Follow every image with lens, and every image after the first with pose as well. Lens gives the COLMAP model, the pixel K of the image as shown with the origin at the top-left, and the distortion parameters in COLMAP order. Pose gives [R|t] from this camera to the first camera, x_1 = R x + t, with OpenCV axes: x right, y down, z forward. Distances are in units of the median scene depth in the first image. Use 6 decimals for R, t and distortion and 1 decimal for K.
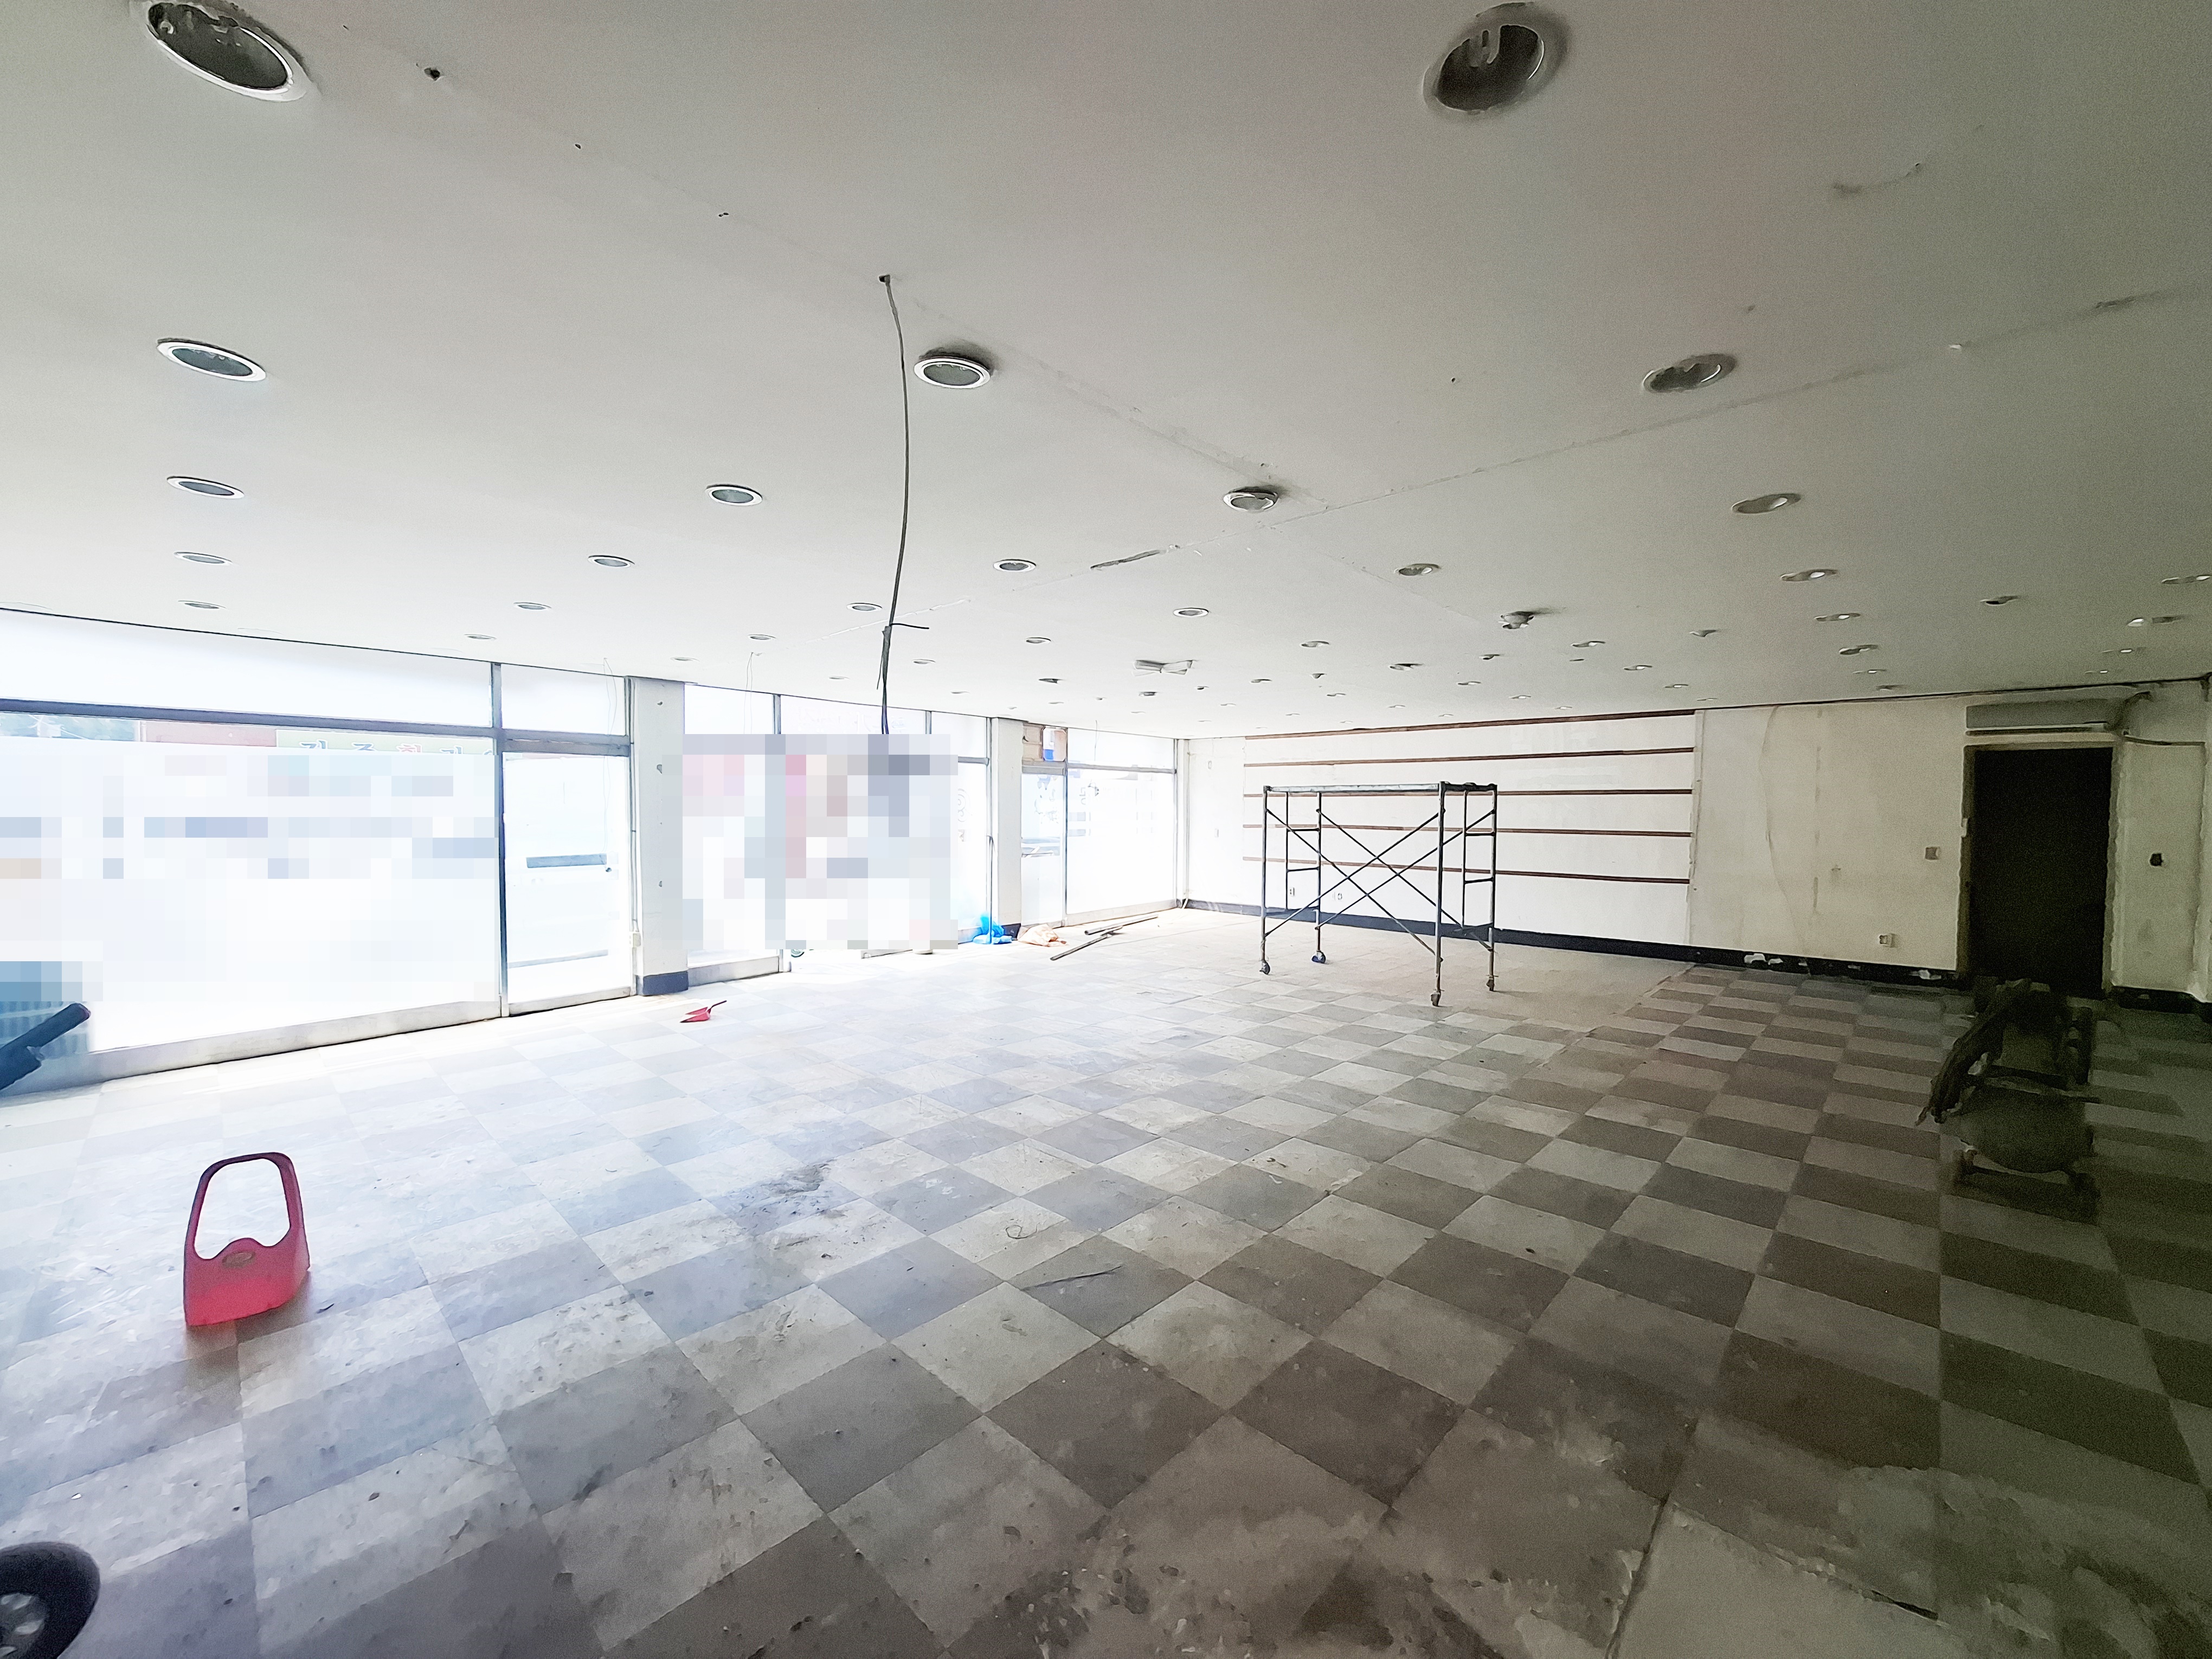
lens RADIAL K [[872.3, 0, 1097.8], [0, 872.3, 830.8], [0, 0, 1]] dist [-0.003549, 0.001955]
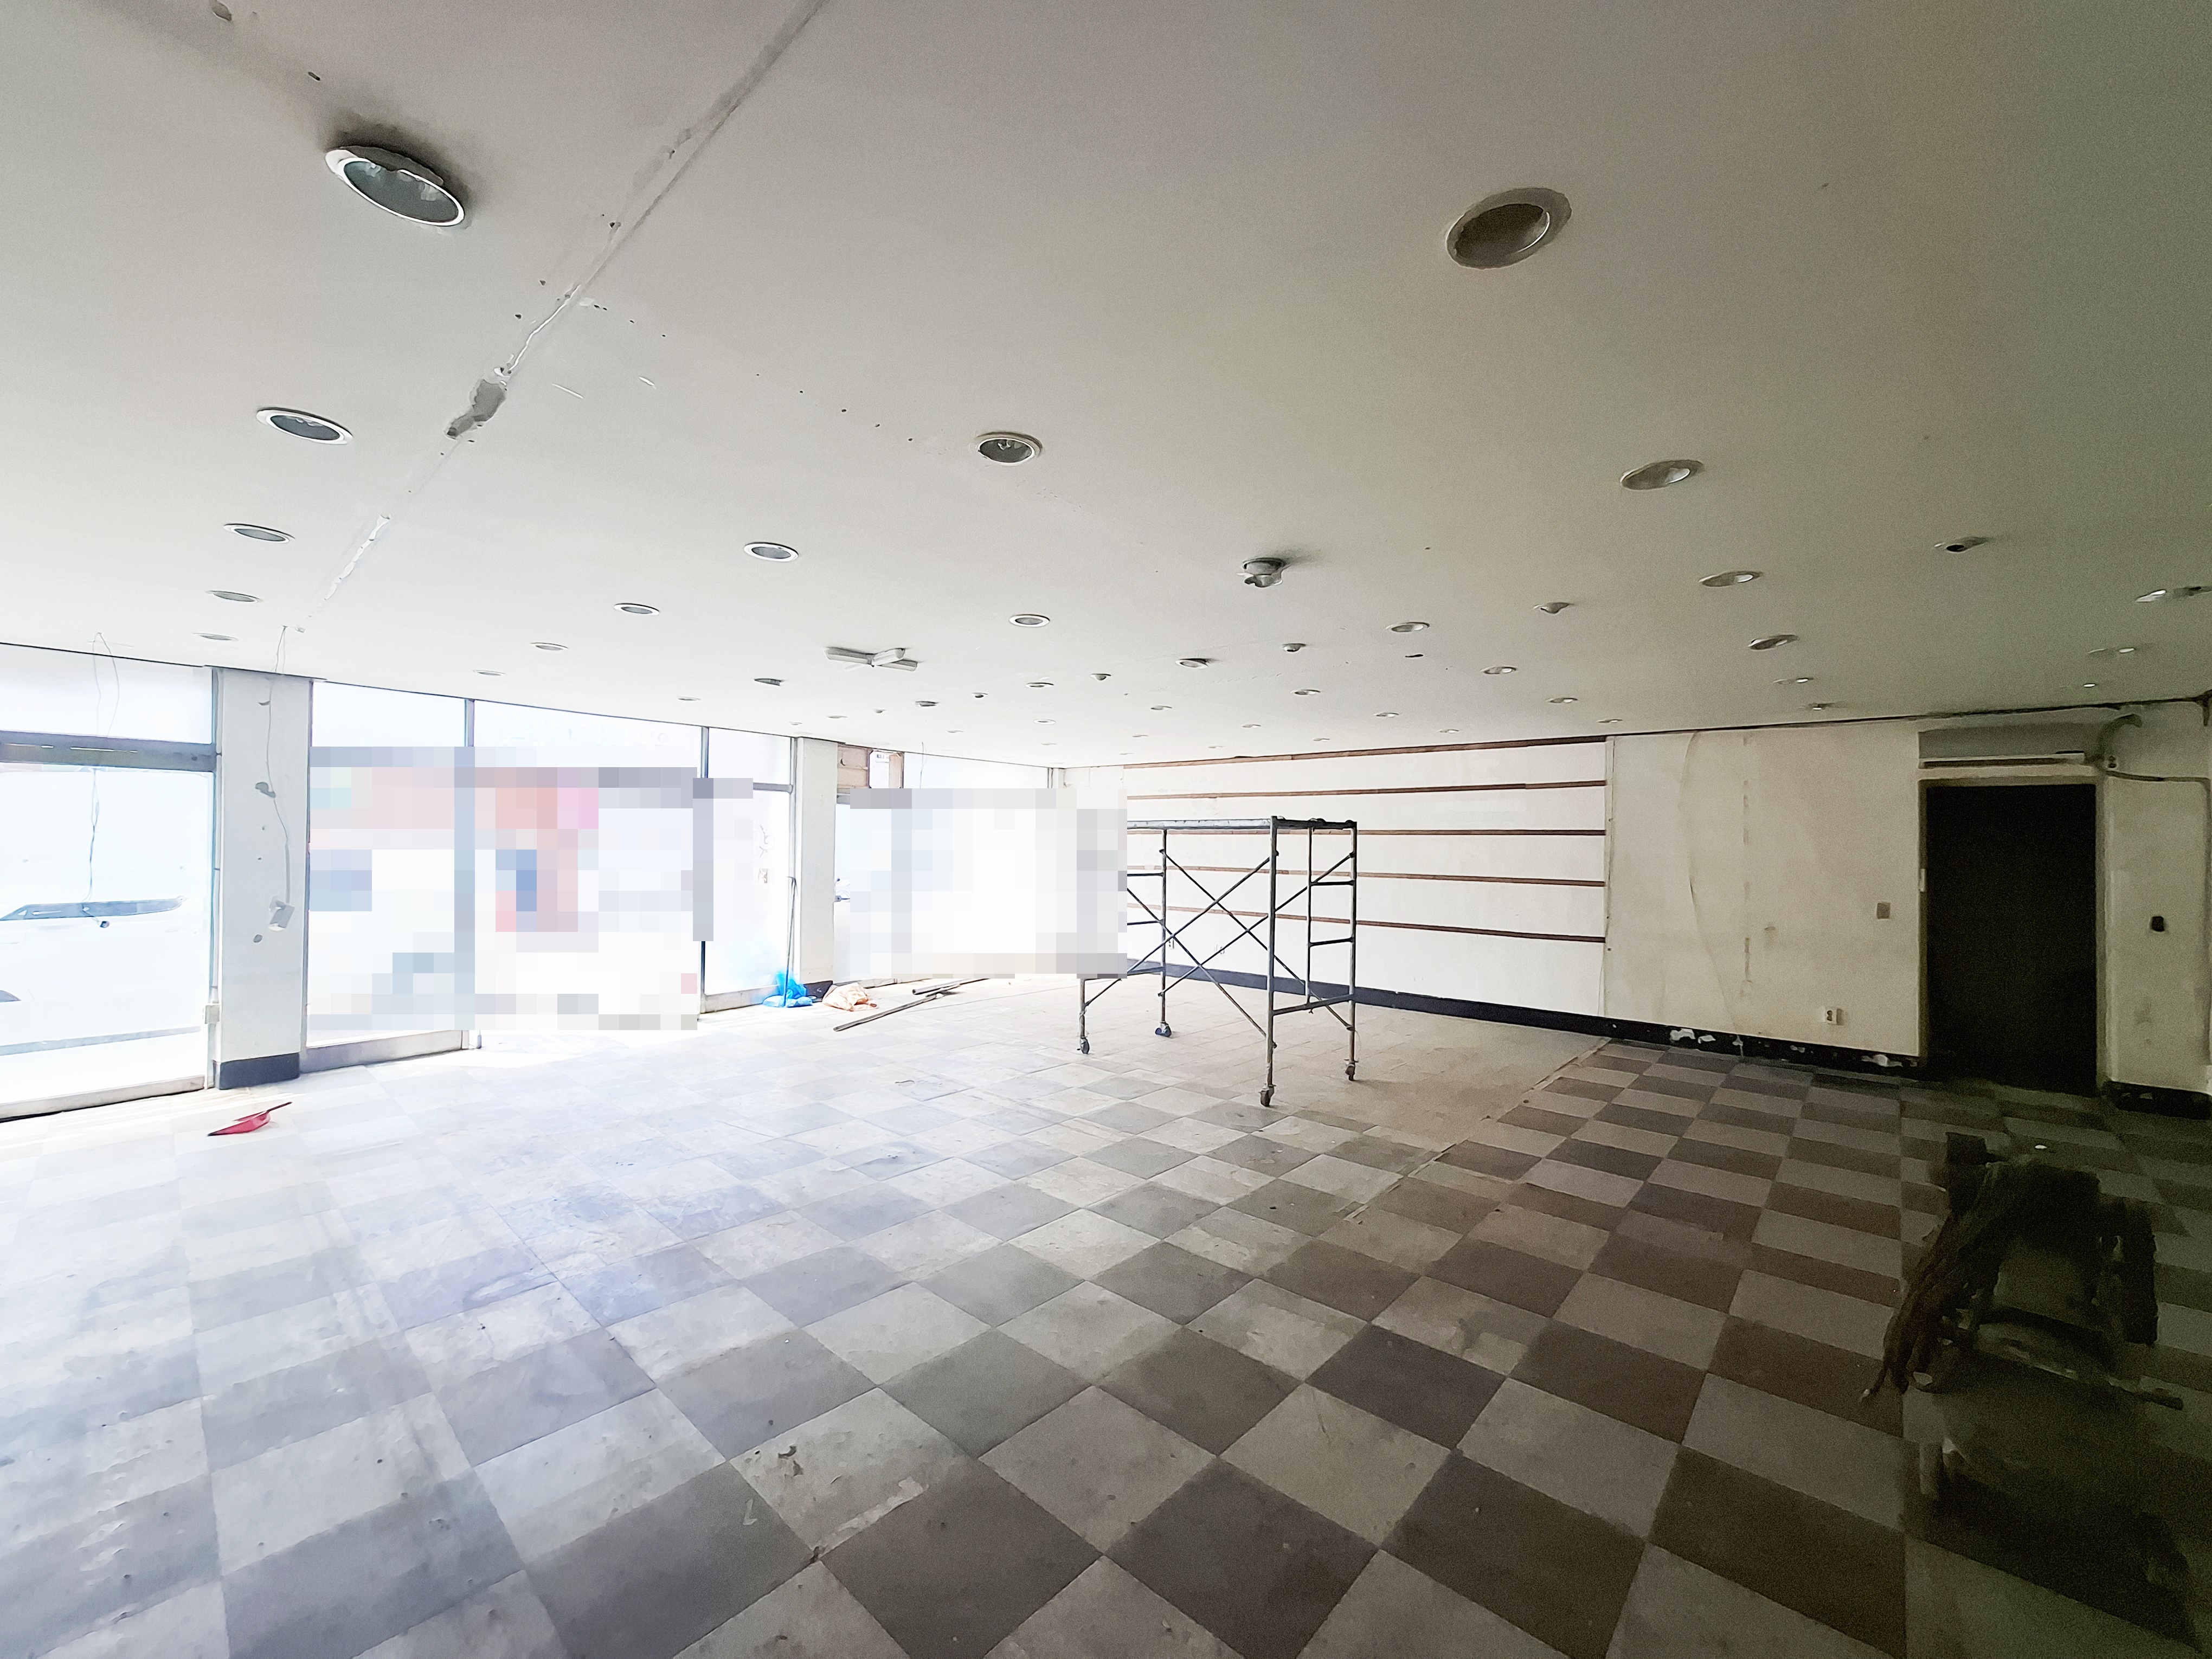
lens RADIAL K [[872.3, 0, 1105.3], [0, 872.3, 823.8], [0, 0, 1]] dist [-0.003549, 0.001955]
pose [[0.999450, 0.011174, 0.031209, 0.220021], [-0.009613, 0.998716, -0.049732, -0.008935], [-0.031725, 0.049405, 0.998275, 0.221623]]
